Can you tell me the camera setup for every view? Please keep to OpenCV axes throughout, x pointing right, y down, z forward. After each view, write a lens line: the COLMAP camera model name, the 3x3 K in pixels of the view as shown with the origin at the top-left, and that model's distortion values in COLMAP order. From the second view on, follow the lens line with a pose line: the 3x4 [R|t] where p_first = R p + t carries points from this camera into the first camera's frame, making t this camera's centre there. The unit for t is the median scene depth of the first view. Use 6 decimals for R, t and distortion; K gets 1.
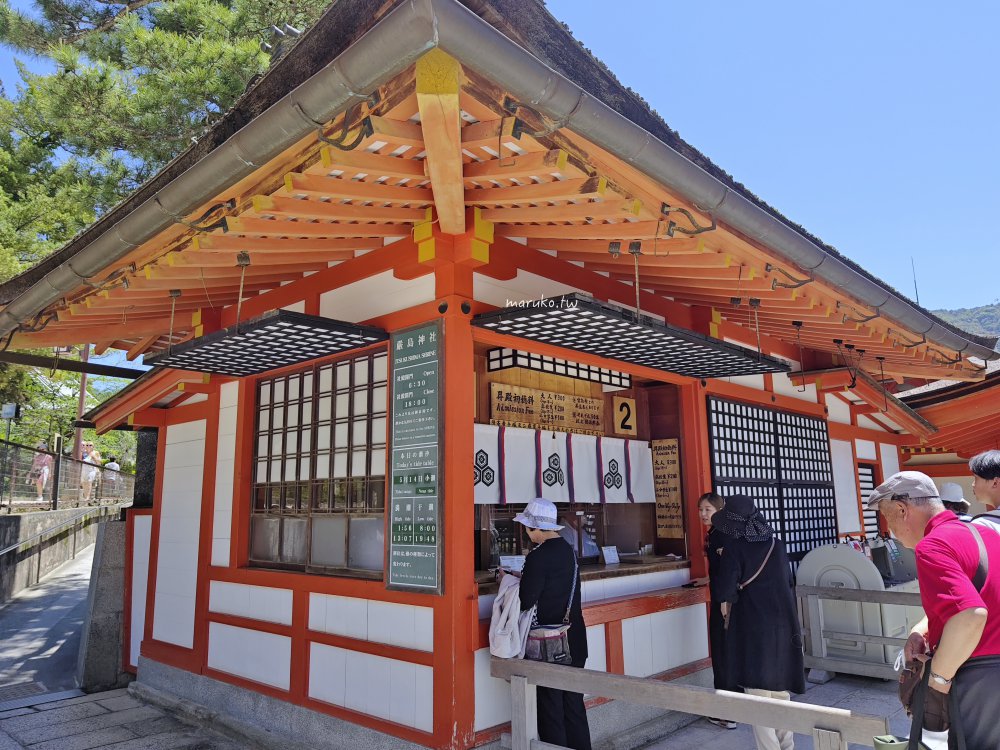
lens RADIAL K [[725.7, 0, 499.8], [0, 725.7, 373.5], [0, 0, 1]] dist [0.004653, 0.000158]
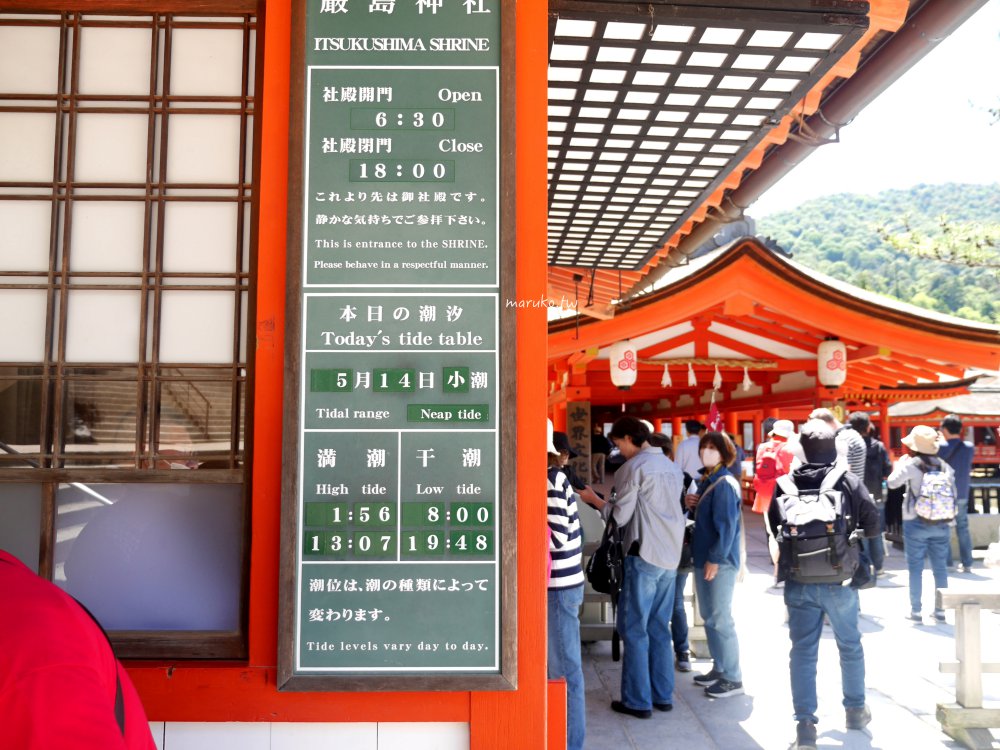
lens RADIAL K [[770.6, 0, 501.3], [0, 770.6, 378.4], [0, 0, 1]] dist [-0.003393, -0.010570]
pose [[0.725350, 0.052946, 0.686341, -0.342304], [-0.135703, 0.988471, 0.067163, 0.111613], [-0.674872, -0.141855, 0.724172, 0.685688]]
